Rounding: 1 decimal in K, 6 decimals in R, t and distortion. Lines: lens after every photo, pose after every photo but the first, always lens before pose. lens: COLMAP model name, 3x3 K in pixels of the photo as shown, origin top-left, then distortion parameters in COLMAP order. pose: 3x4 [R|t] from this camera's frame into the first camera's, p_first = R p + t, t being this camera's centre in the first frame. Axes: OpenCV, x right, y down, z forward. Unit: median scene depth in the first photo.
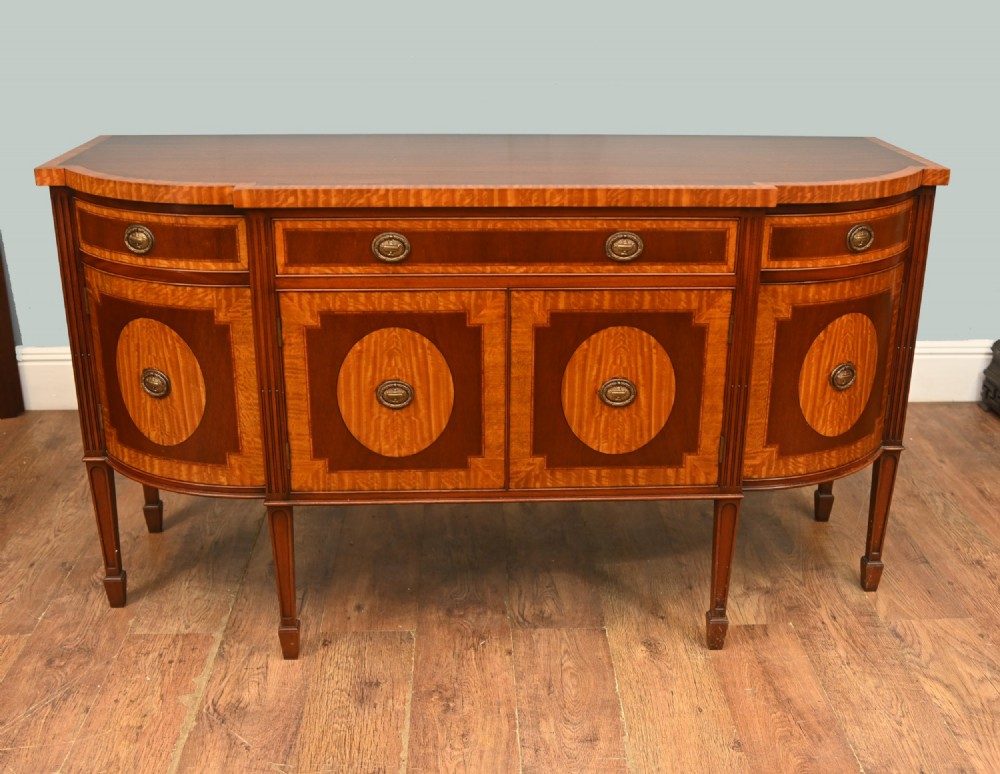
lens RADIAL K [[1136.8, 0, 526.1], [0, 1136.8, 377.5], [0, 0, 1]] dist [-0.059224, 0.000000]
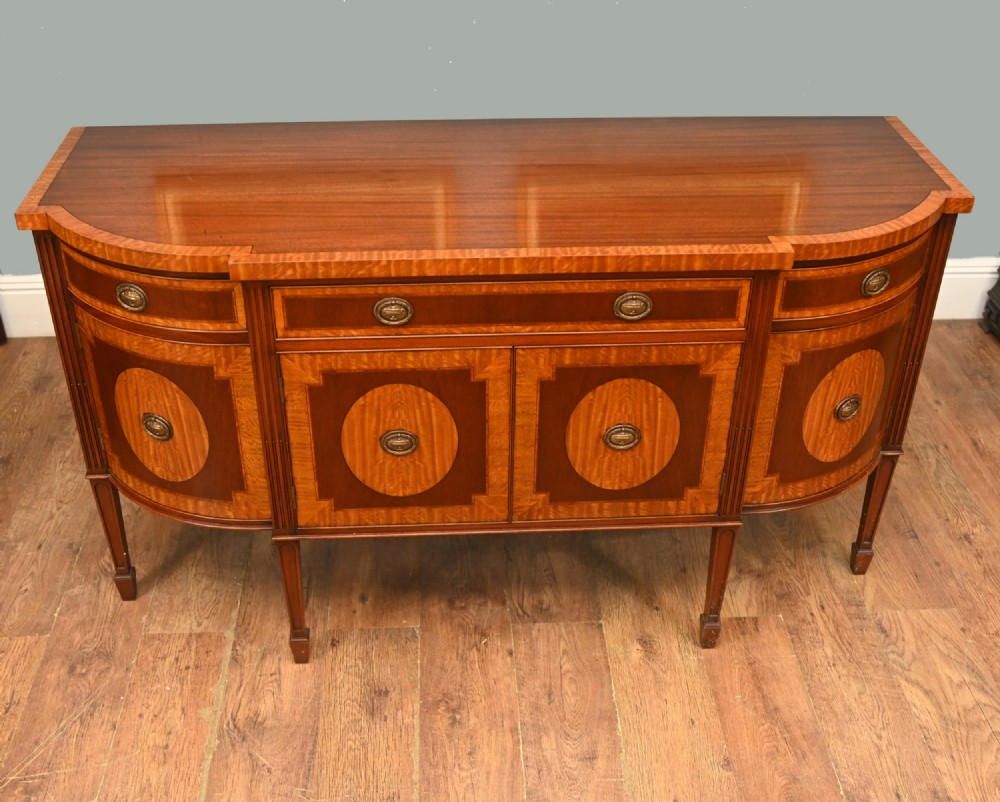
lens RADIAL K [[1169.5, 0, 500.5], [0, 1169.5, 403.8], [0, 0, 1]] dist [-0.062491, 0.000000]
pose [[0.999998, -0.001775, -0.000736, -0.024838], [0.001897, 0.972553, 0.232674, -0.250850], [0.000303, -0.232675, 0.972554, 0.008494]]
